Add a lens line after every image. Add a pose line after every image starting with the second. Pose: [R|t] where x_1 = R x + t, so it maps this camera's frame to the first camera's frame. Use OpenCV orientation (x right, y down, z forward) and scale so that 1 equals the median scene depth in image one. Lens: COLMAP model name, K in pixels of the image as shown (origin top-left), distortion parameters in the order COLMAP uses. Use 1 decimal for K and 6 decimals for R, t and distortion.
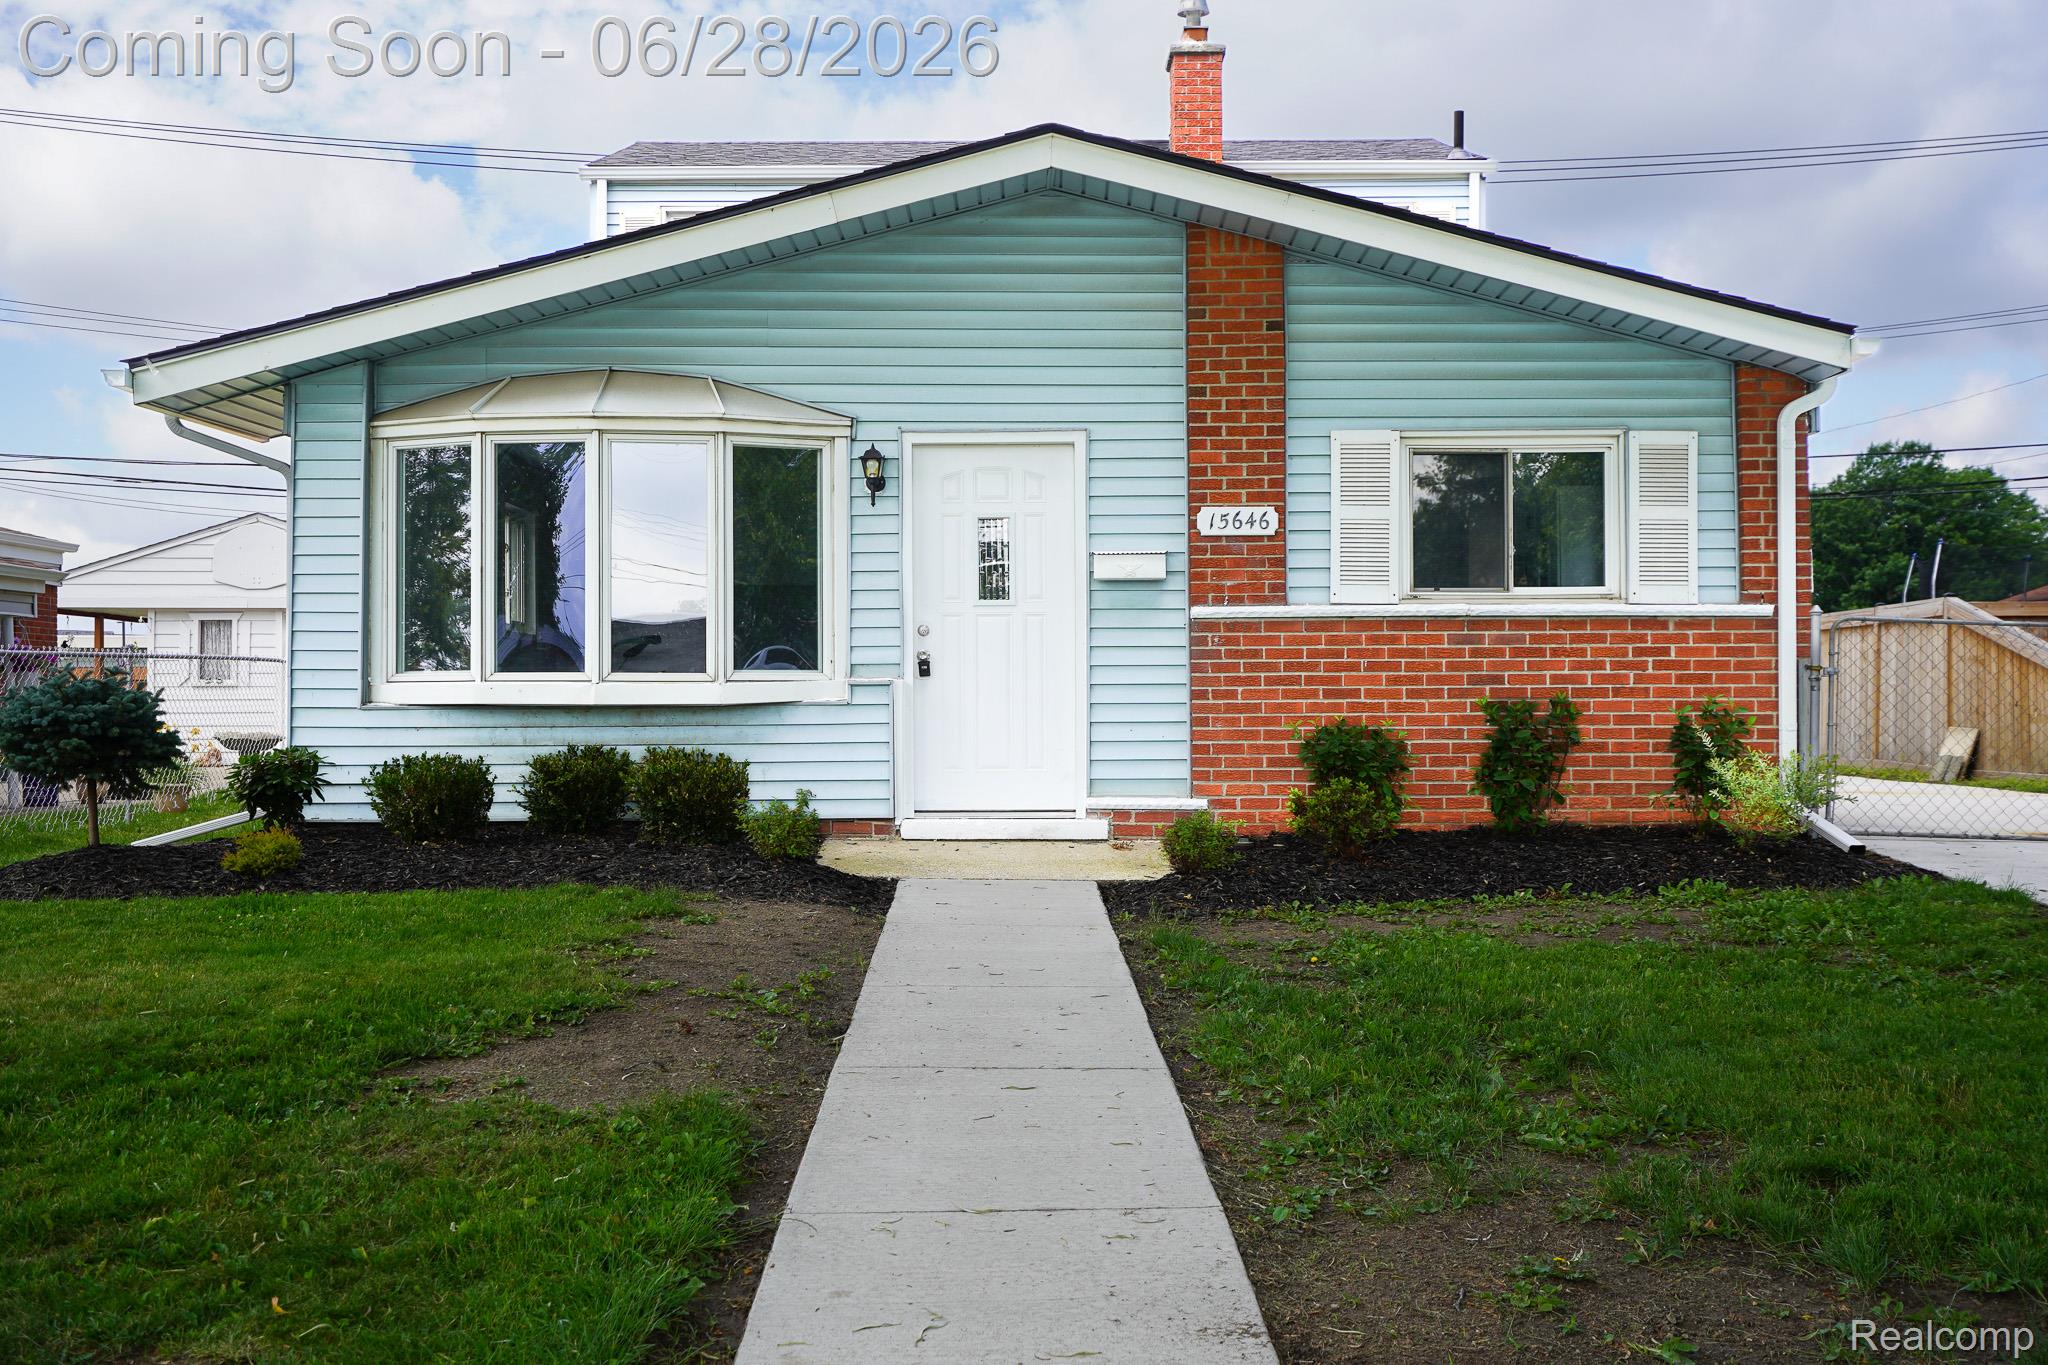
lens RADIAL K [[2068.4, 0, 988.9], [0, 2068.4, 698.6], [0, 0, 1]] dist [0.008797, 0.000000]
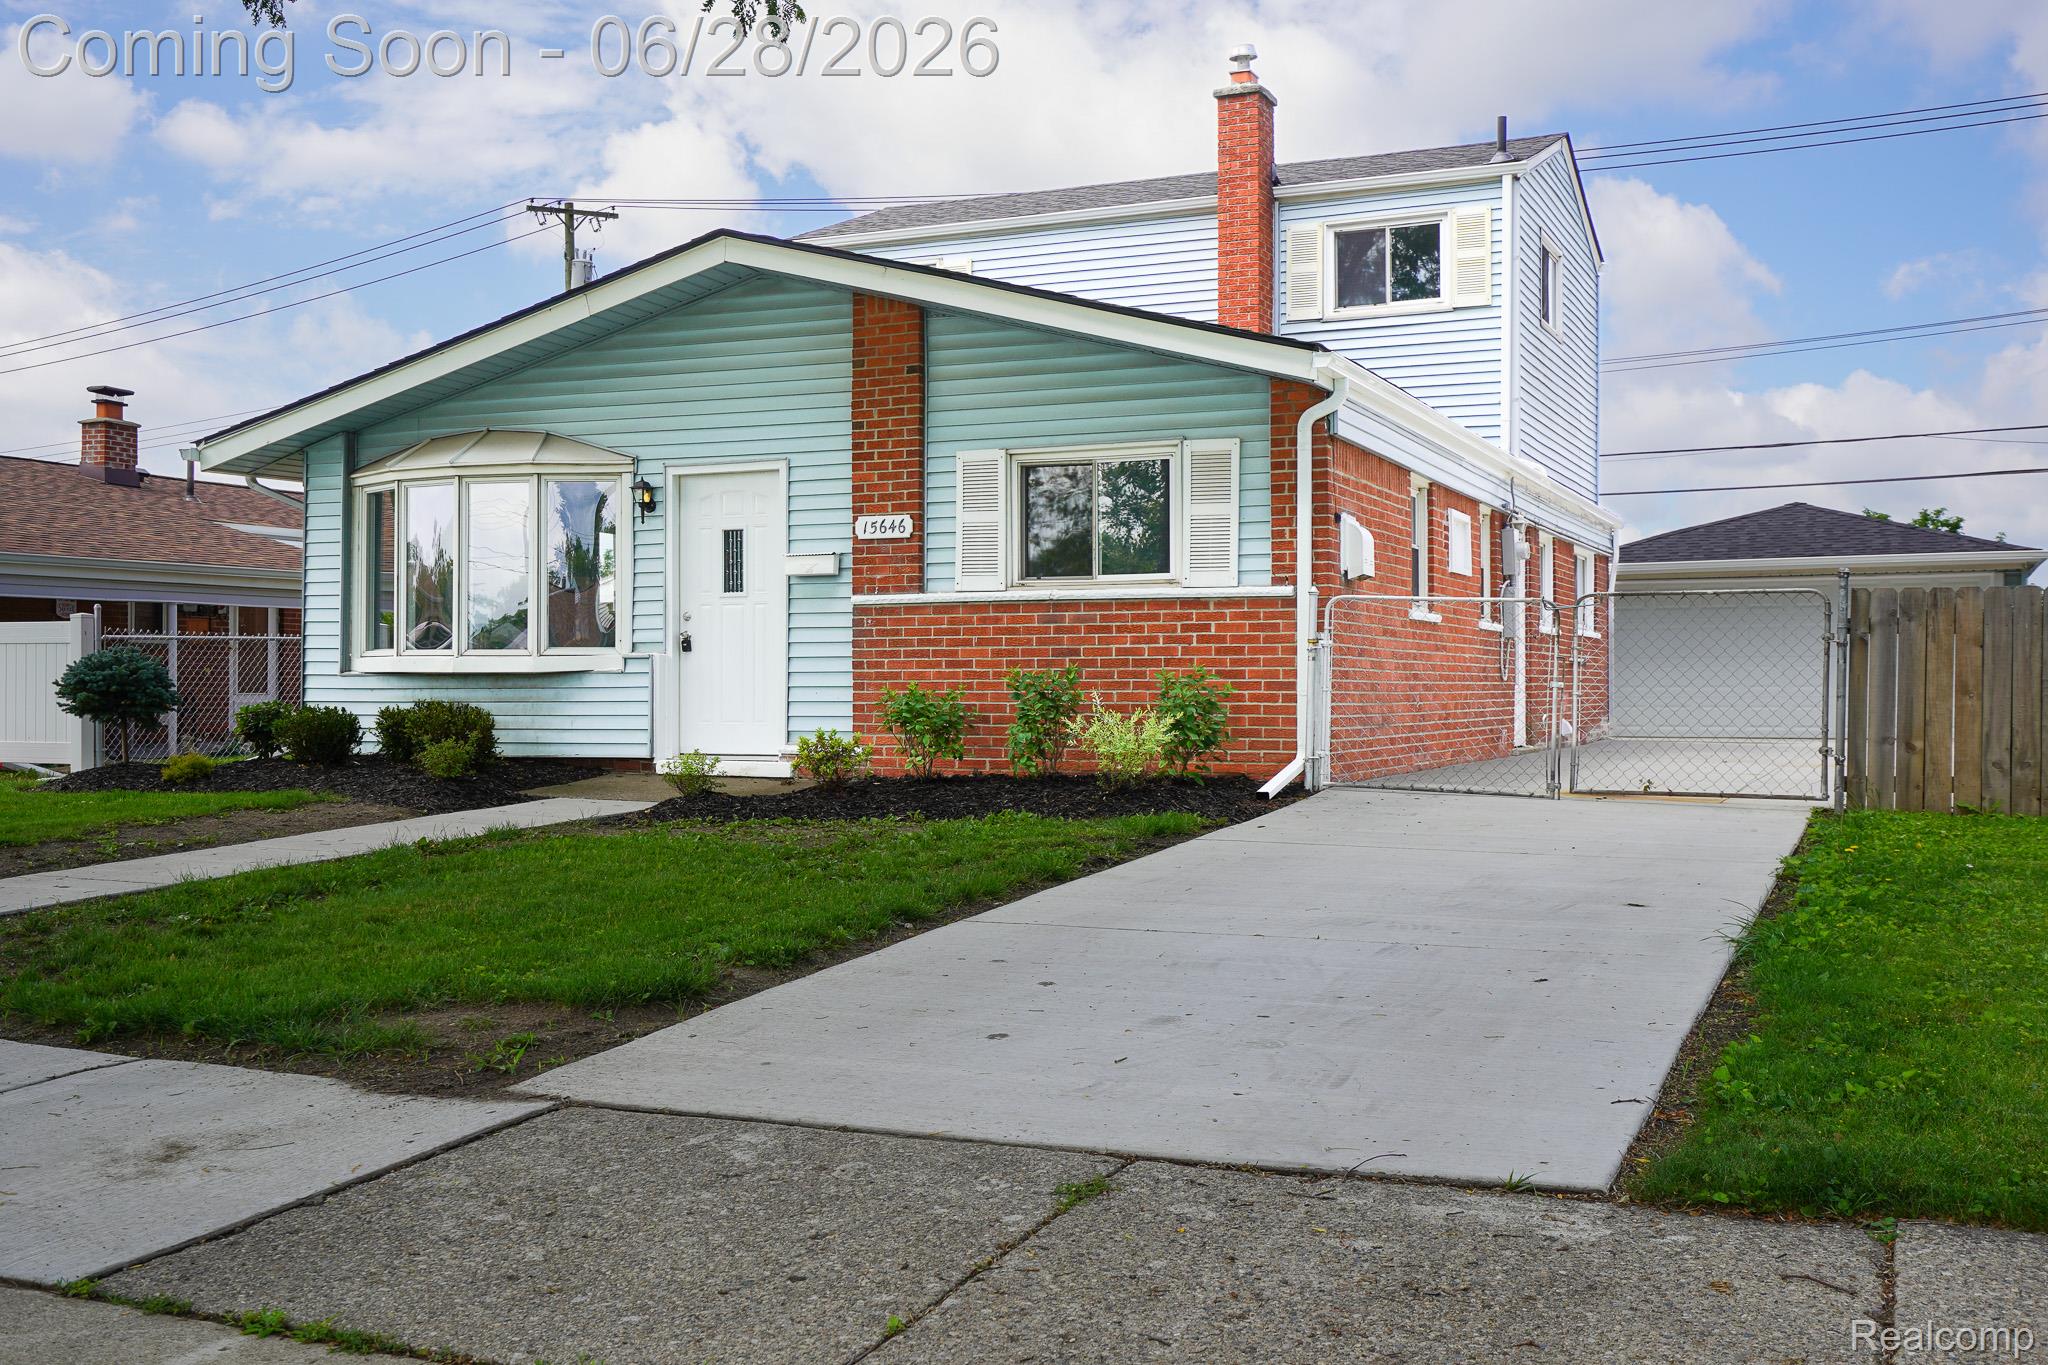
lens RADIAL K [[2068.4, 0, 988.5], [0, 2068.4, 701.1], [0, 0, 1]] dist [0.008797, 0.000000]
pose [[0.908647, 0.005925, -0.417523, 0.702746], [-0.001694, 0.999943, 0.010503, 0.006765], [0.417561, -0.008837, 0.908606, -0.117491]]
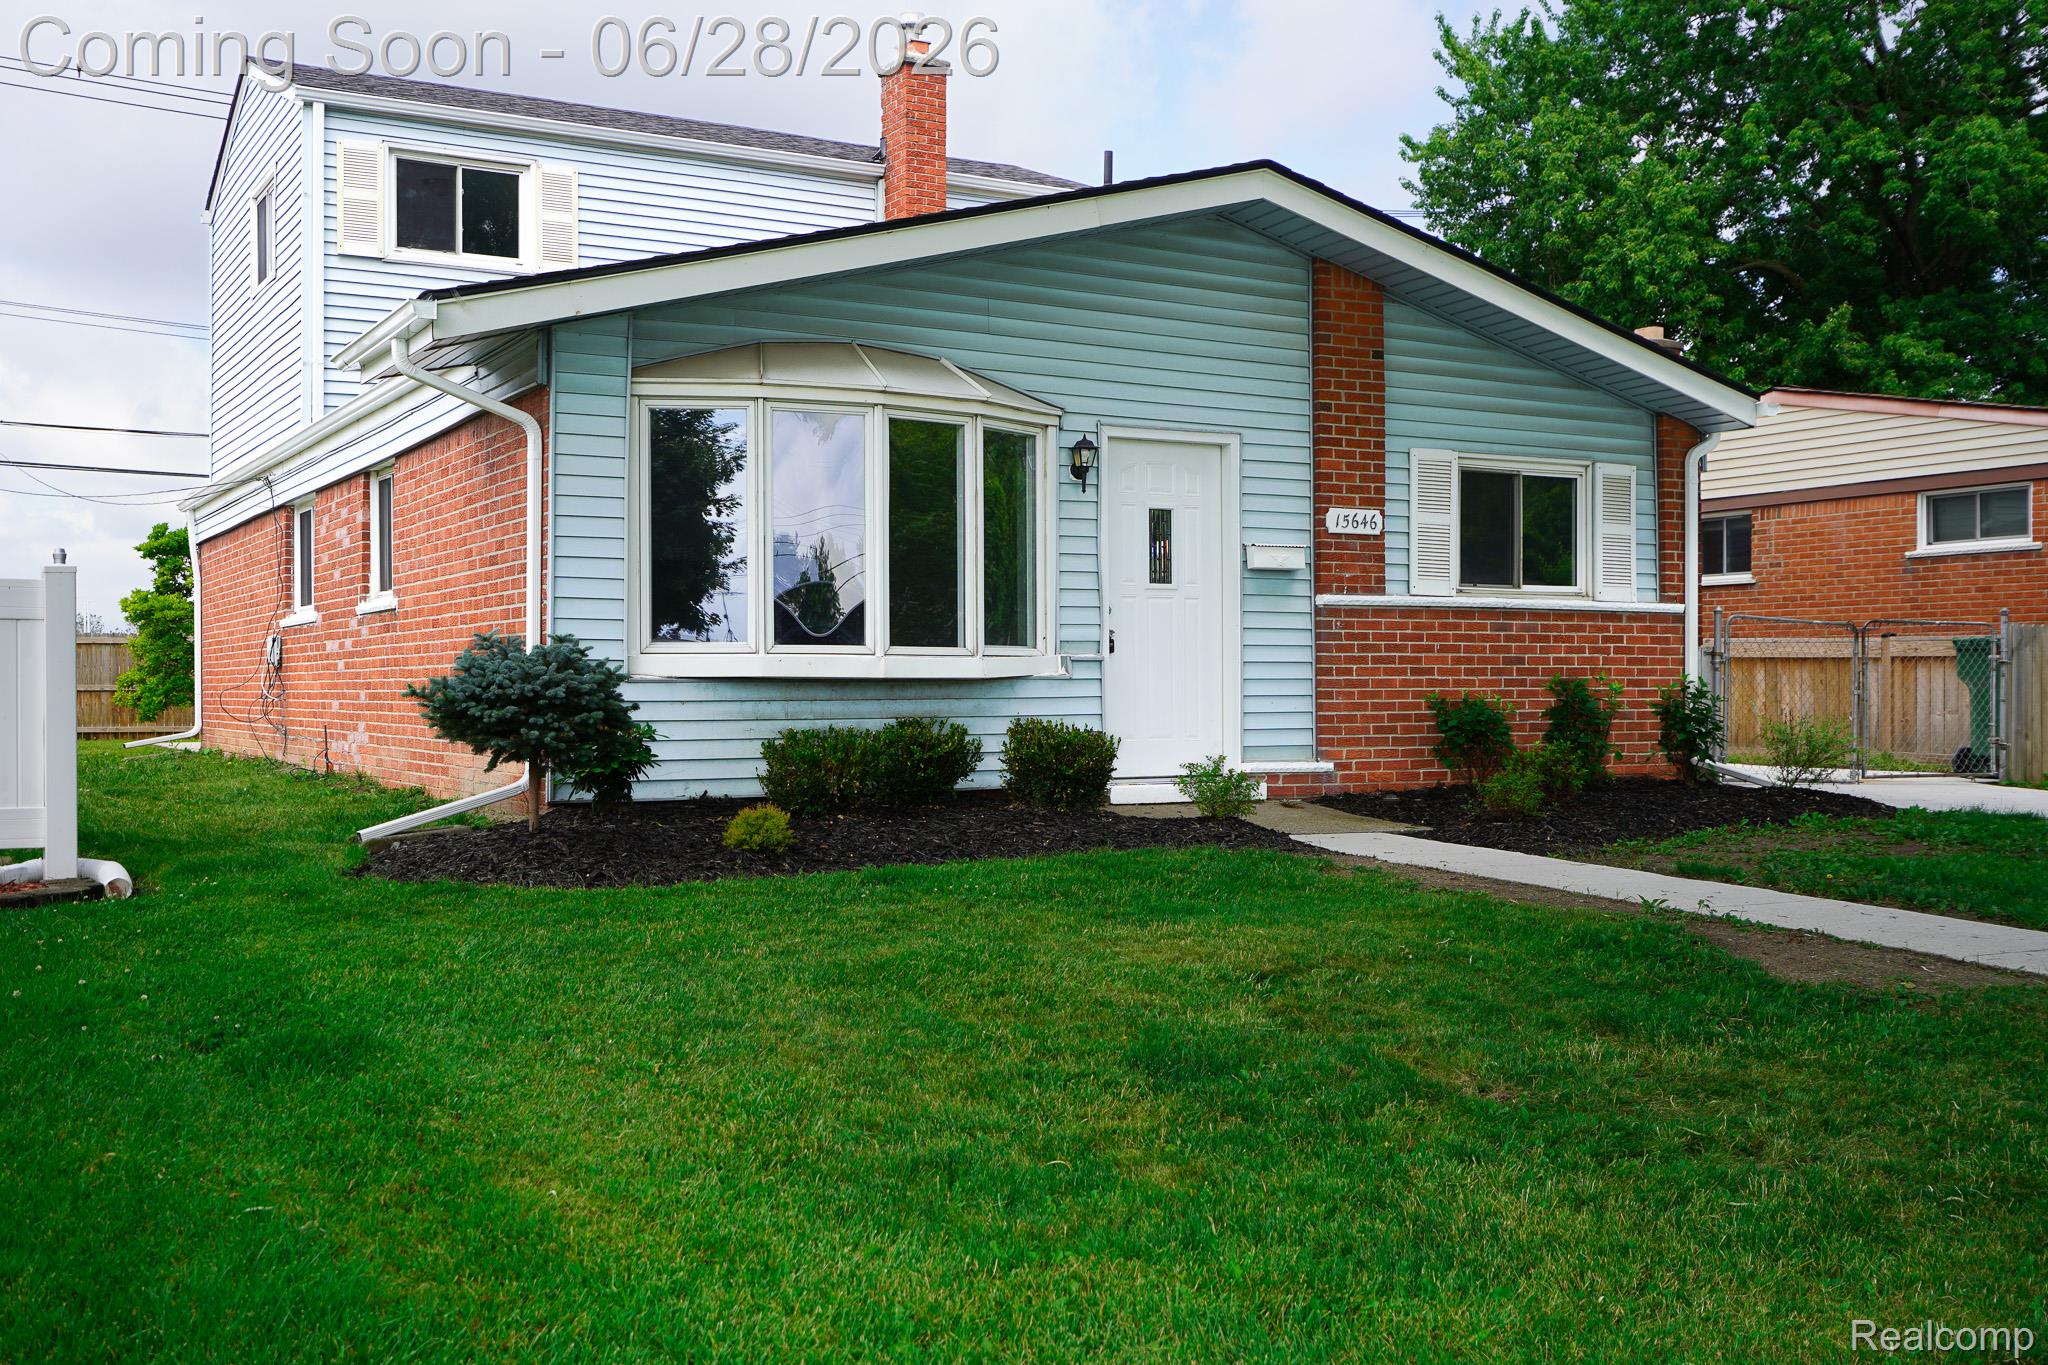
lens RADIAL K [[2068.4, 0, 1020.3], [0, 2068.4, 702.2], [0, 0, 1]] dist [0.008797, 0.000000]
pose [[0.865283, -0.001448, 0.501281, -0.619534], [-0.003555, 0.999953, 0.009026, 0.005321], [-0.501271, -0.009593, 0.865237, 0.092508]]
